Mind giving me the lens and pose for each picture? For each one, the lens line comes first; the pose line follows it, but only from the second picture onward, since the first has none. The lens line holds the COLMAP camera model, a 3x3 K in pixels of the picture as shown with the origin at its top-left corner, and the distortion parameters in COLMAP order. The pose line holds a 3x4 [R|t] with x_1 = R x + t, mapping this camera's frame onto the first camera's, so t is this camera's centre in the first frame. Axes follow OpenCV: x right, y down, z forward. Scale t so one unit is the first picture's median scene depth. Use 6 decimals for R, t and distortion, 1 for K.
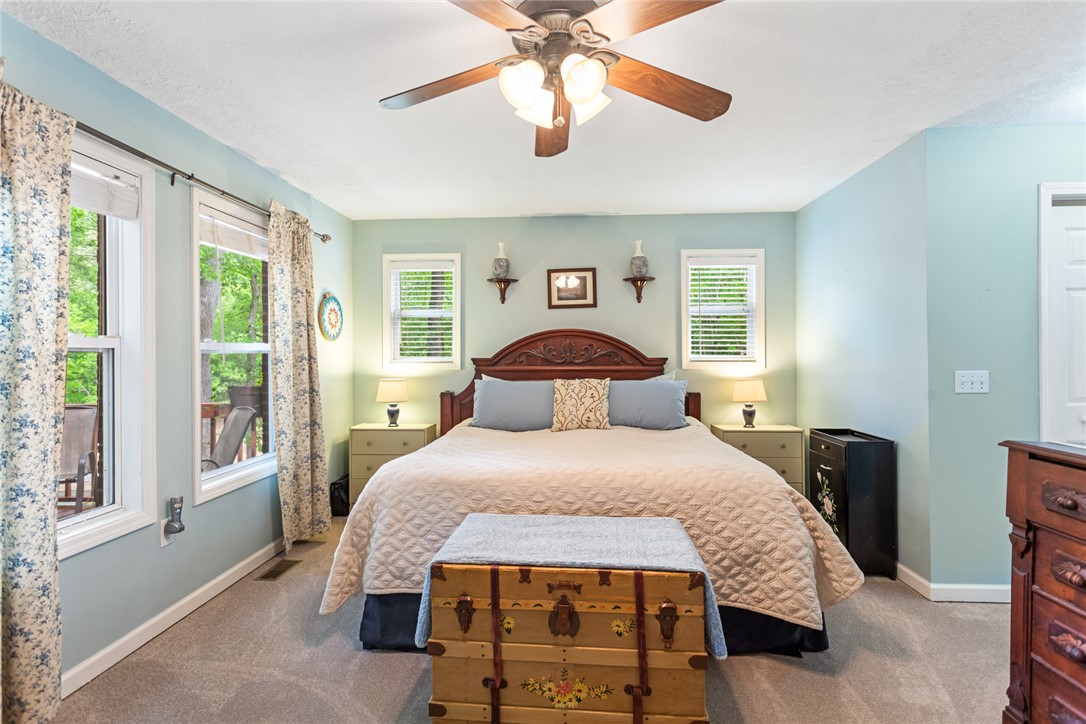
lens RADIAL K [[520.9, 0, 540.4], [0, 520.9, 357.3], [0, 0, 1]] dist [0.001439, 0.000301]
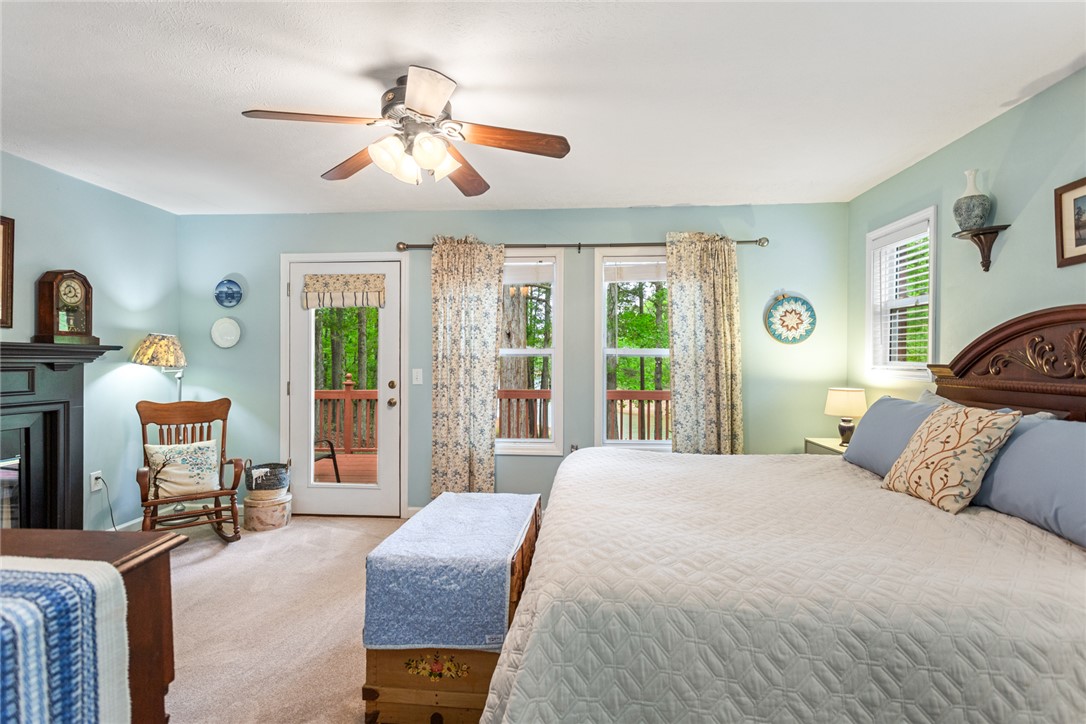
lens RADIAL K [[524.7, 0, 536.7], [0, 524.7, 365.0], [0, 0, 1]] dist [0.001554, 0.000915]
pose [[-0.019122, 0.015883, -0.999691, 0.561451], [-0.007863, 0.999840, 0.016036, -0.004577], [0.999786, 0.008168, -0.018994, 0.546354]]
